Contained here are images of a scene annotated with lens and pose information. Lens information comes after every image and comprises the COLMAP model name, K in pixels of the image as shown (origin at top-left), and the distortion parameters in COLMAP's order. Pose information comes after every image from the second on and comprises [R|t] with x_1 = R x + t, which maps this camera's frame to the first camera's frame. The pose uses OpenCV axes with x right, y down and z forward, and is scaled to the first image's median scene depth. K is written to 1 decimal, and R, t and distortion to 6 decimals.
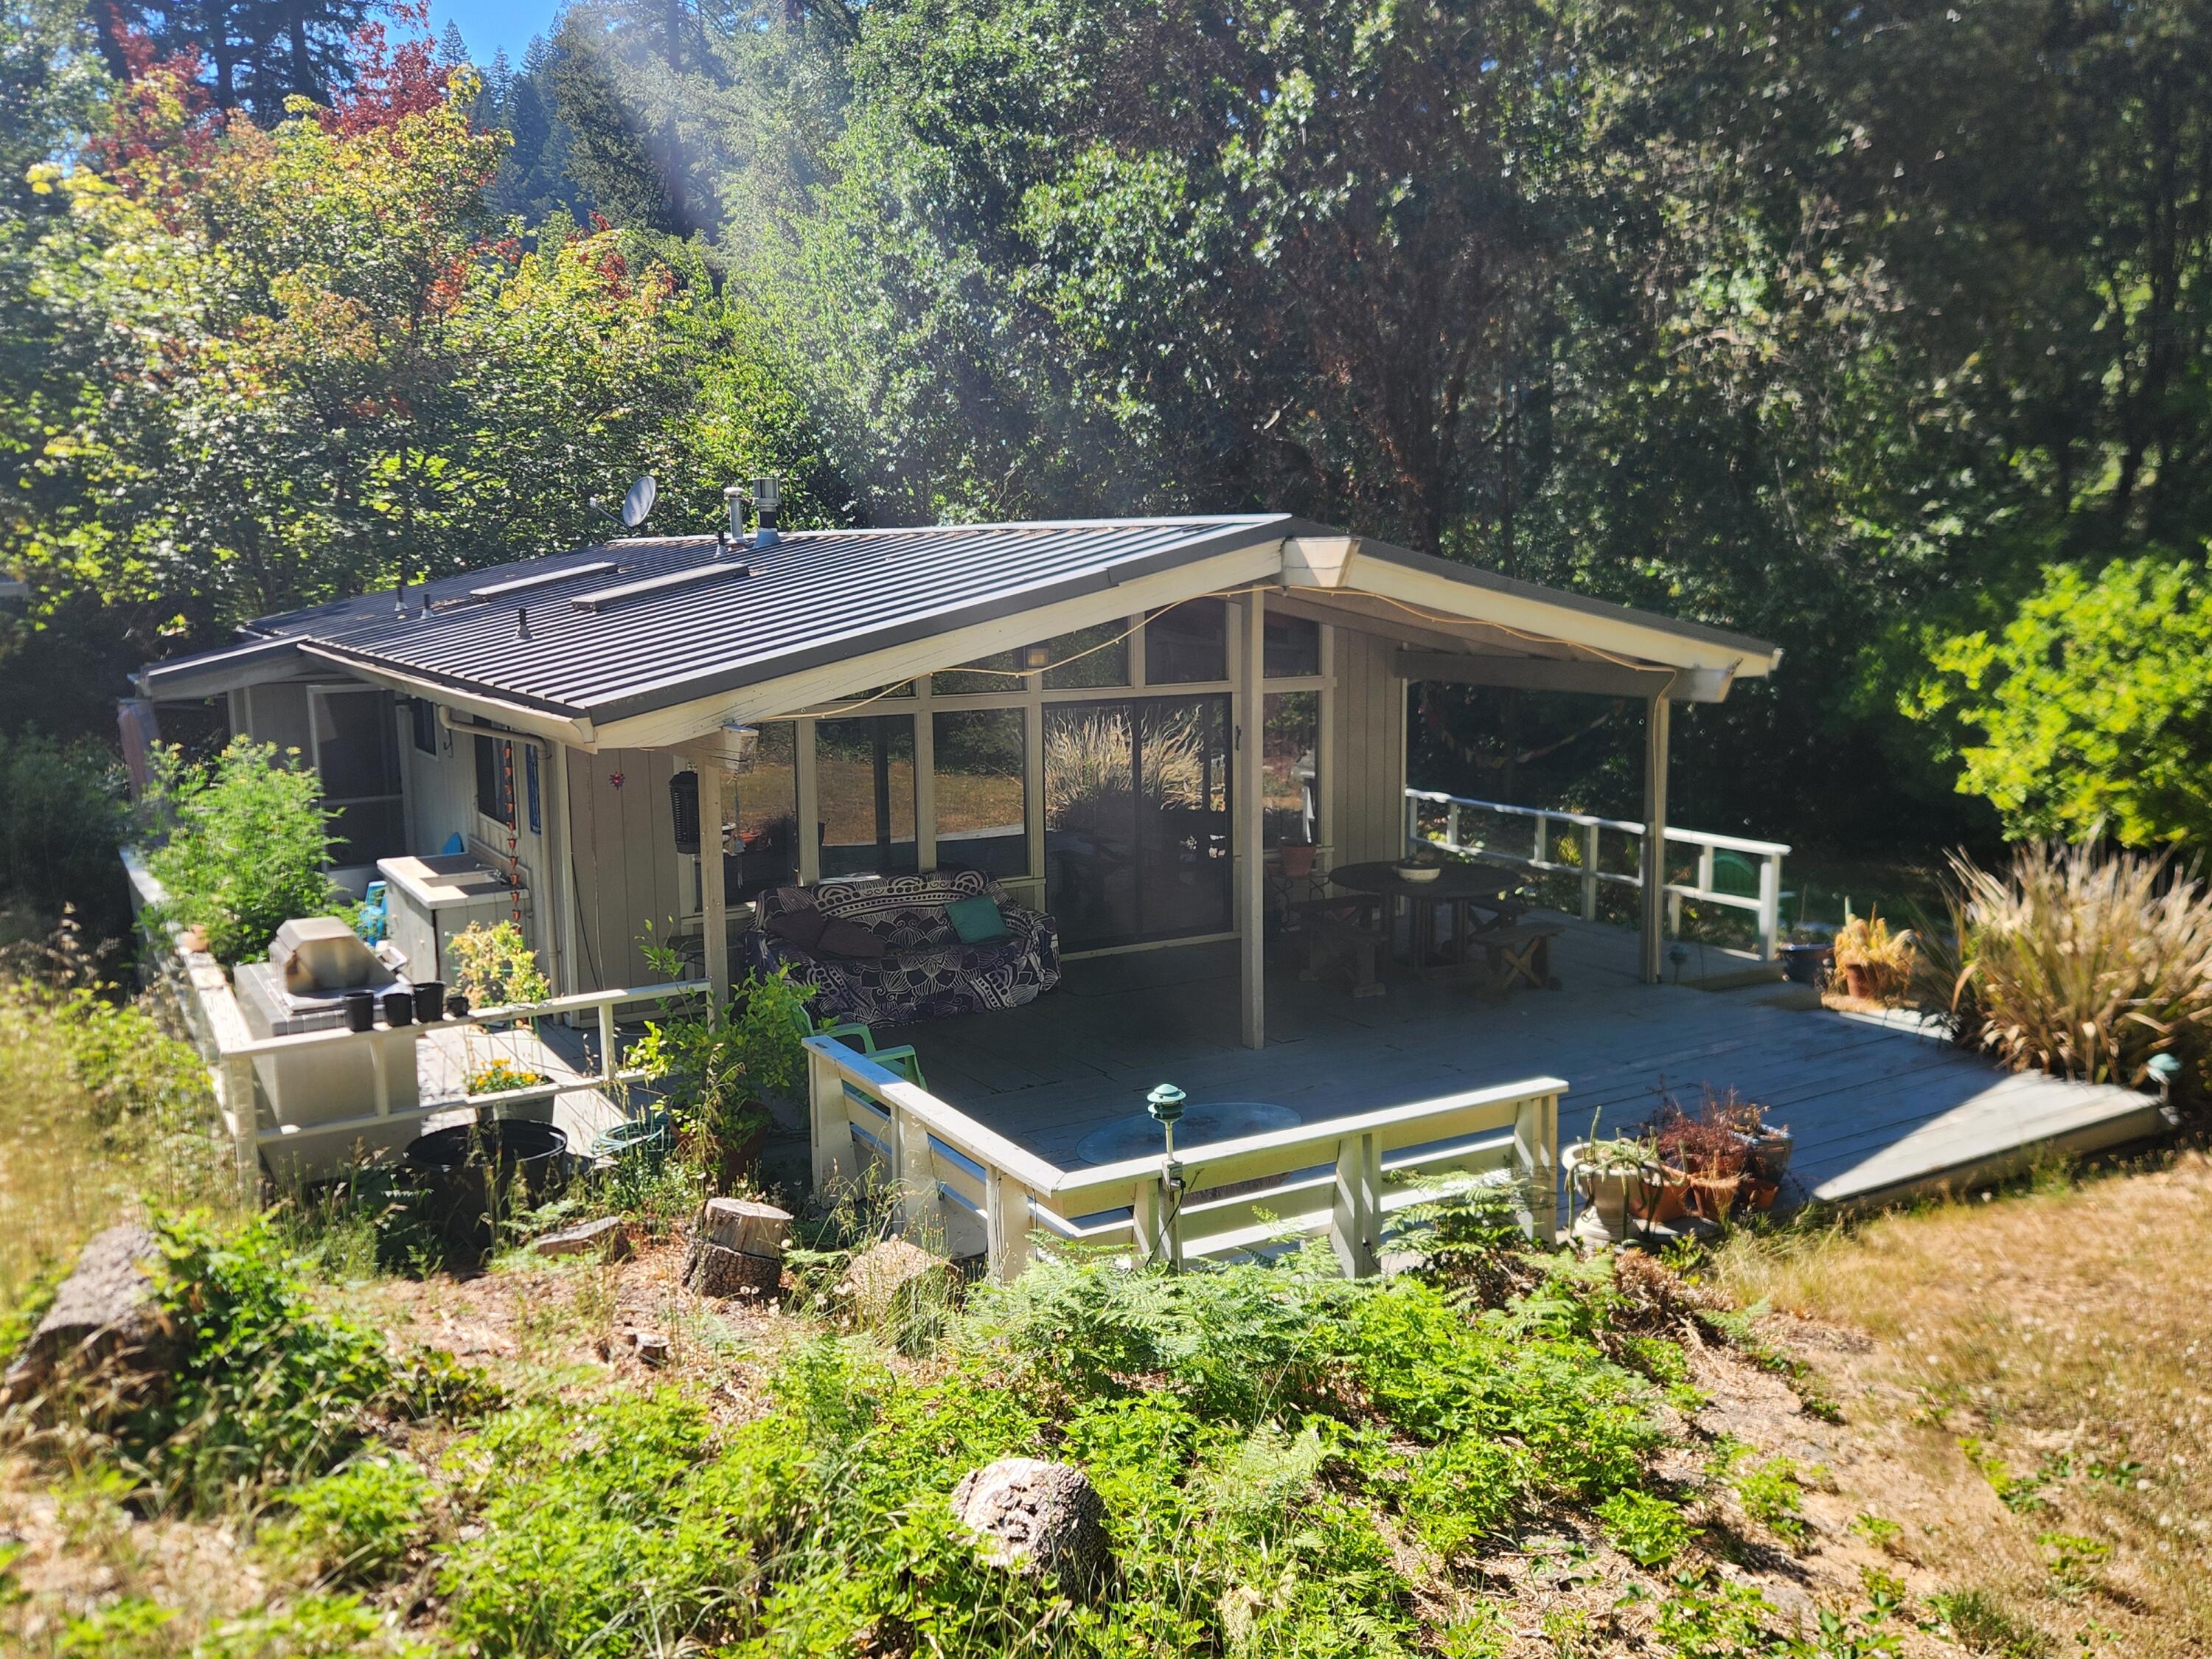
lens RADIAL K [[1878.9, 0, 1108.8], [0, 1878.9, 806.9], [0, 0, 1]] dist [0.064685, -0.026591]
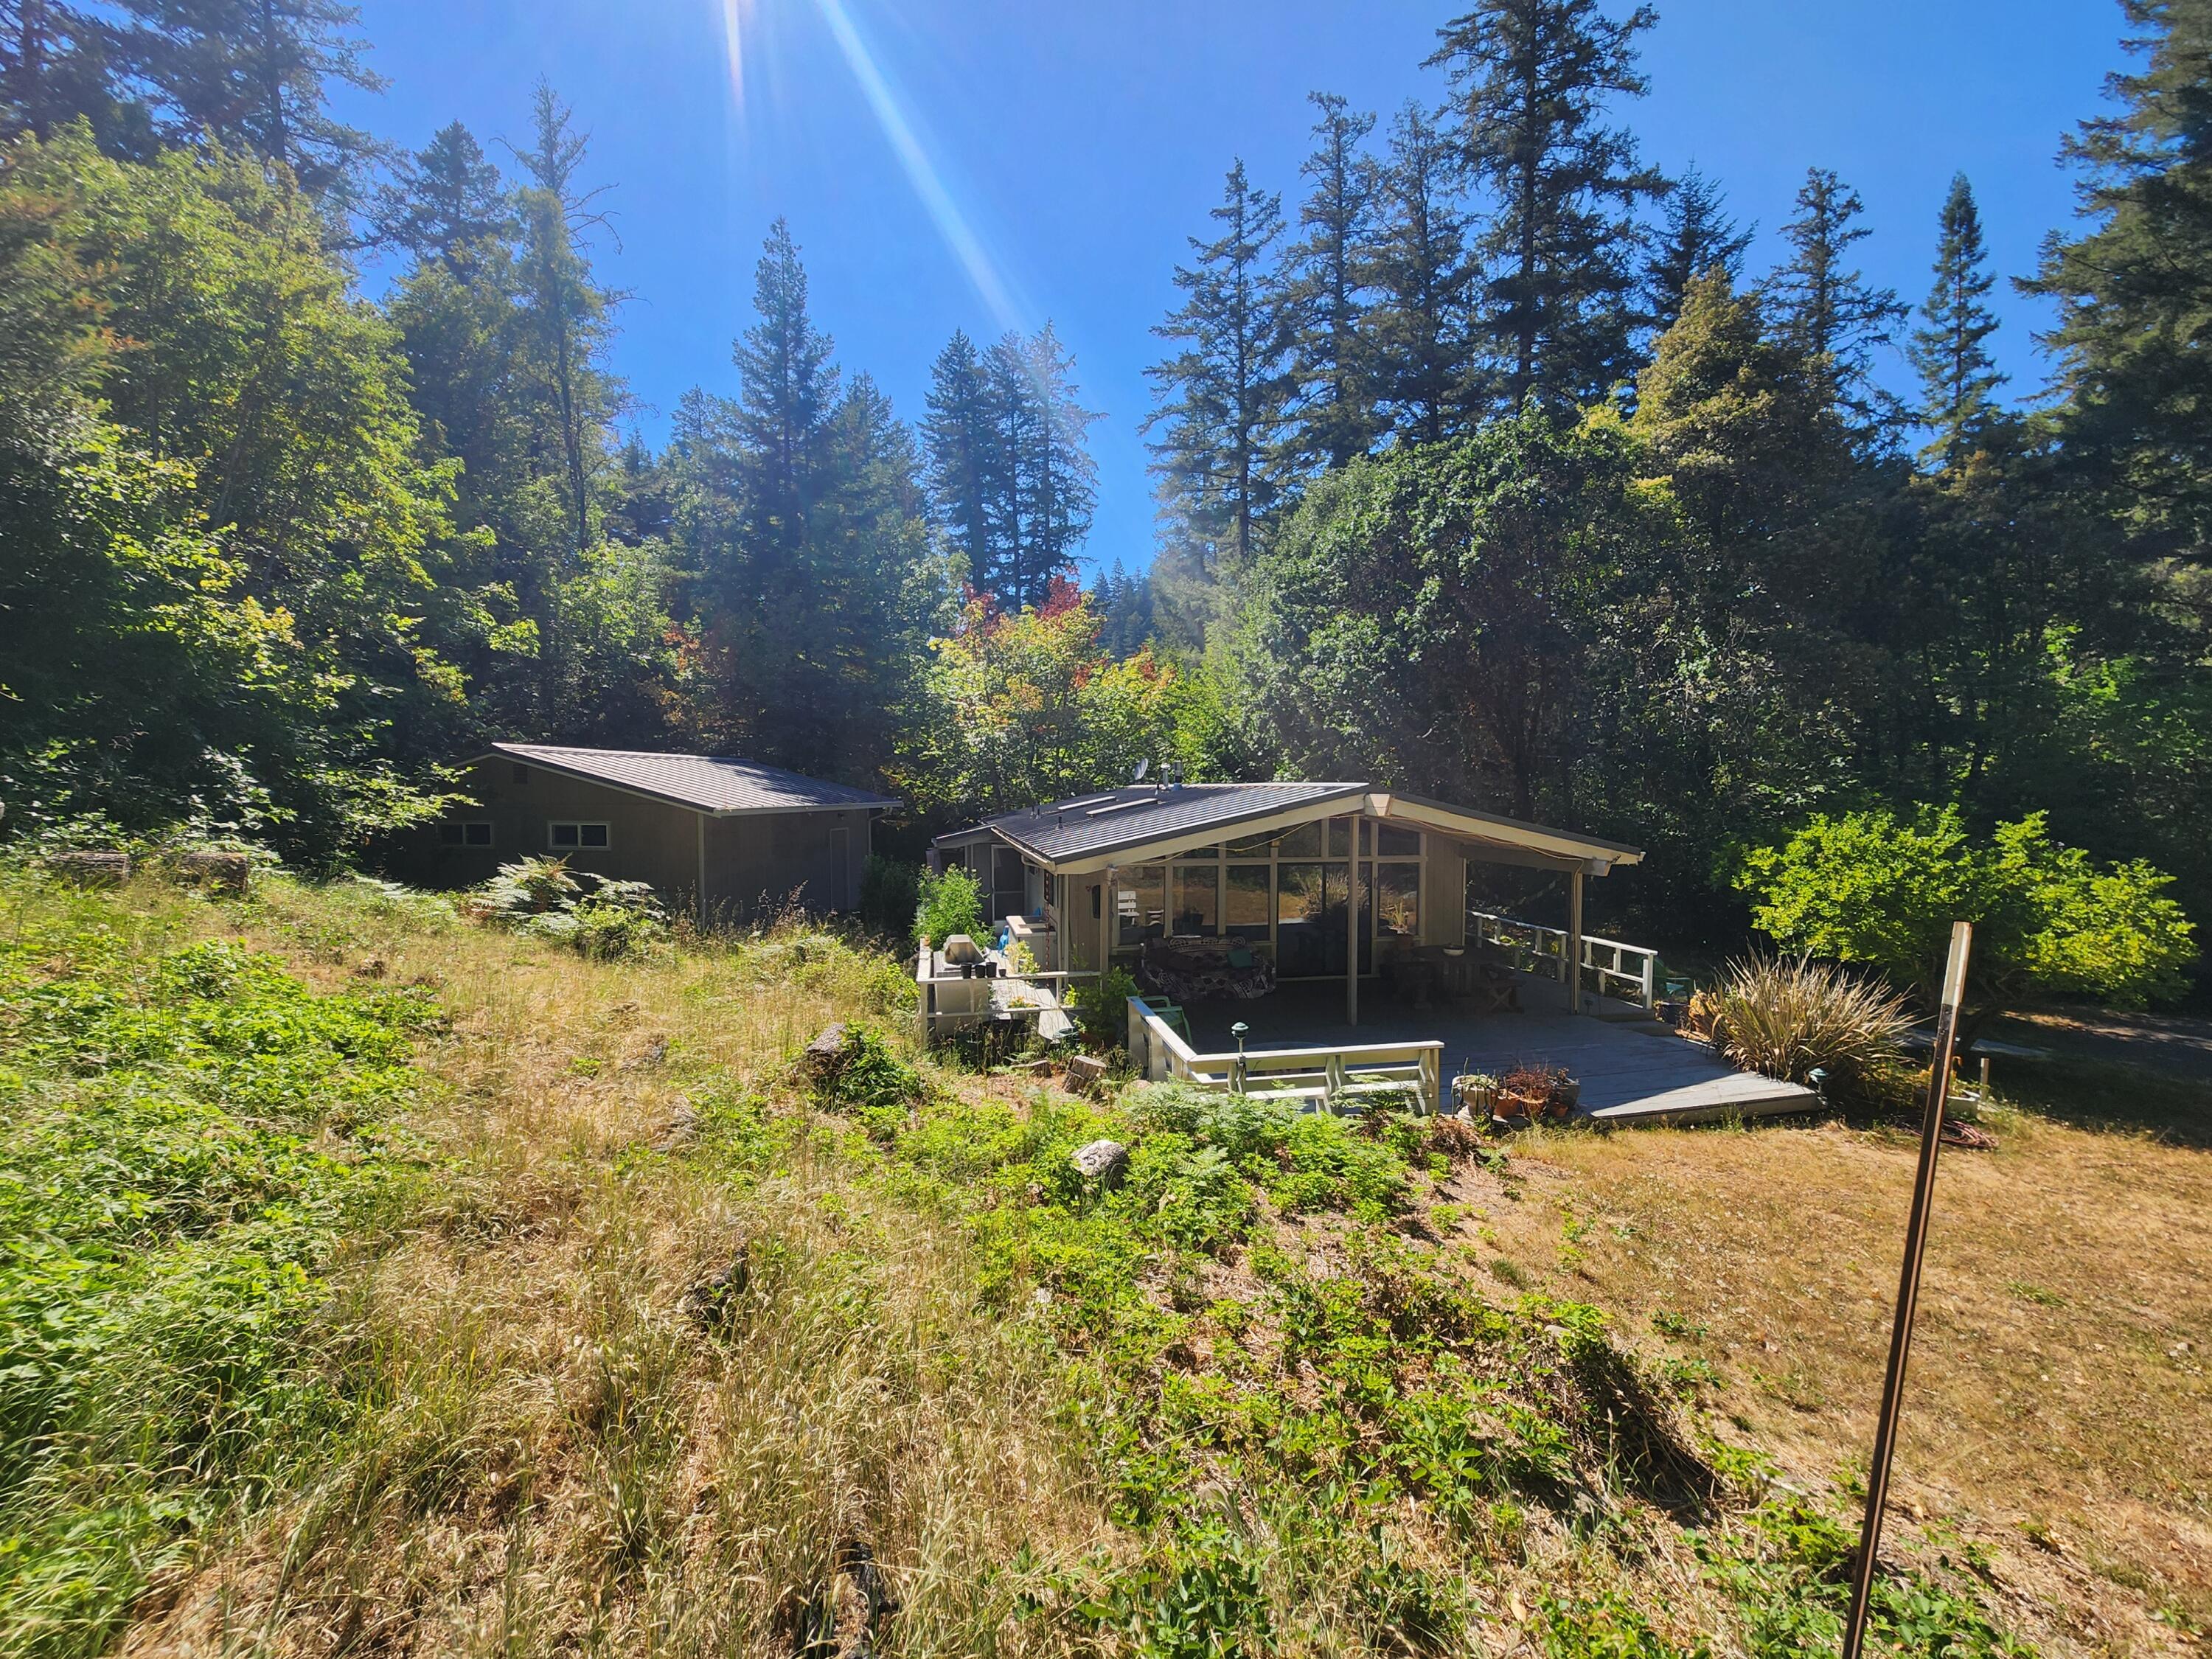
lens RADIAL K [[901.4, 0, 1101.7], [0, 901.4, 816.5], [0, 0, 1]] dist [-0.001253, 0.001470]
pose [[0.947053, 0.023226, -0.320235, 0.110208], [-0.056054, 0.994023, -0.093677, 0.001848], [0.316145, 0.106667, 0.942695, -0.083188]]
